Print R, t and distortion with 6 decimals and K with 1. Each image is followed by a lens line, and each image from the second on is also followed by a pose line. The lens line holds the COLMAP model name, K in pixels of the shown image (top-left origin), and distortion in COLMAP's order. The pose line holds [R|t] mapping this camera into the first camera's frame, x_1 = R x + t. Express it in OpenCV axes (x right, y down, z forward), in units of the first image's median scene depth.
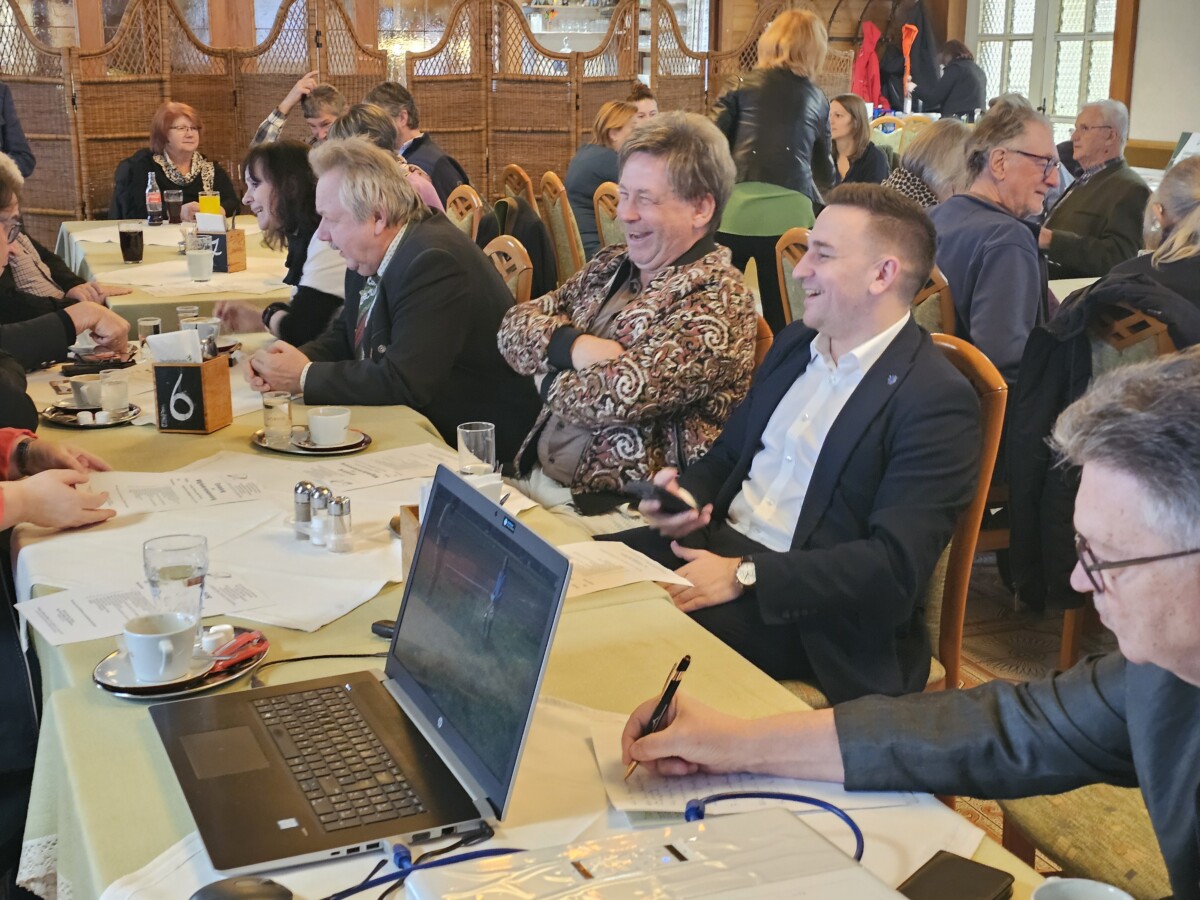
lens RADIAL K [[1605.5, 0, 600.0], [0, 1605.5, 450.0], [0, 0, 1]] dist [0.004295, -0.011494]
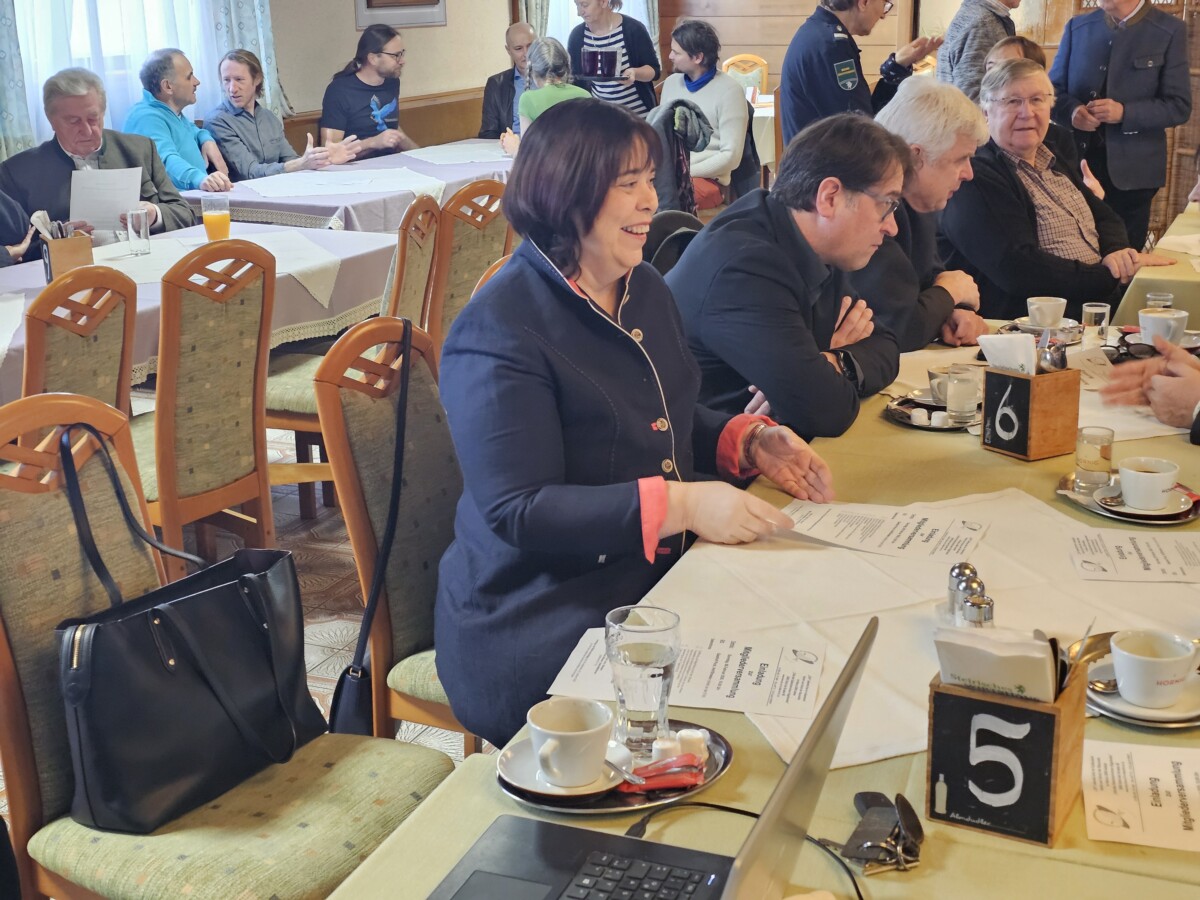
lens RADIAL K [[1605.5, 0, 600.0], [0, 1605.5, 450.0], [0, 0, 1]] dist [0.004295, -0.011494]
pose [[0.701947, 0.187103, -0.687214, 0.166710], [-0.155773, 0.981848, 0.108209, -0.070694], [0.694986, 0.031093, 0.718351, 0.255126]]
